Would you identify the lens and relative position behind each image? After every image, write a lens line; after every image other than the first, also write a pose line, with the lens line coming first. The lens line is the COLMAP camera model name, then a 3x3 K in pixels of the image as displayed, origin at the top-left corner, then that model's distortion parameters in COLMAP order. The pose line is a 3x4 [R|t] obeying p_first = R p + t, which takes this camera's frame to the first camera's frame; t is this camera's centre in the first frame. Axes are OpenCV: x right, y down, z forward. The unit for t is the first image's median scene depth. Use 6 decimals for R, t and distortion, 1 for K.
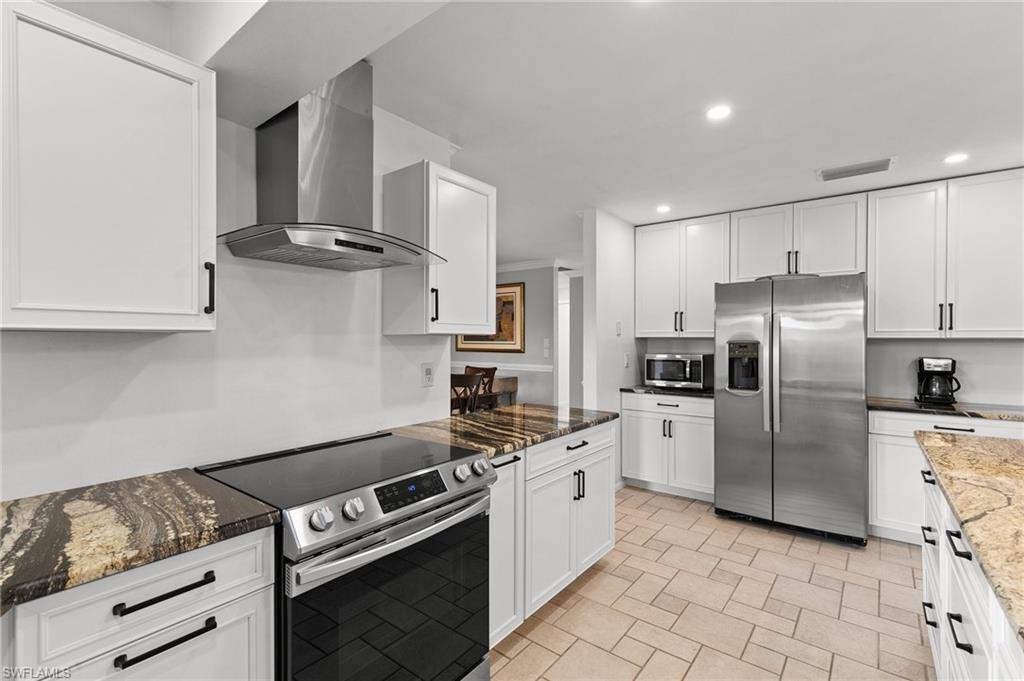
lens RADIAL K [[460.3, 0, 510.3], [0, 460.3, 339.0], [0, 0, 1]] dist [0.003910, 0.000400]
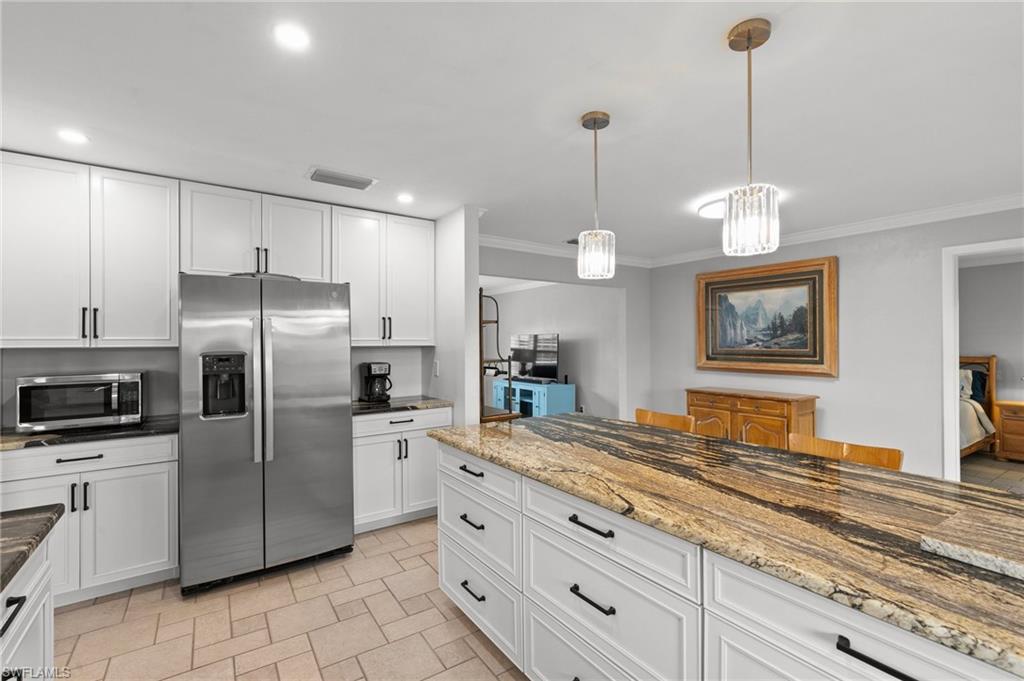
lens RADIAL K [[460.3, 0, 514.3], [0, 460.3, 338.7], [0, 0, 1]] dist [0.003910, 0.000400]
pose [[0.304985, 0.003653, 0.952350, -0.082315], [0.005067, 0.999972, -0.005458, -0.011663], [-0.952344, 0.006490, 0.304958, 0.306663]]
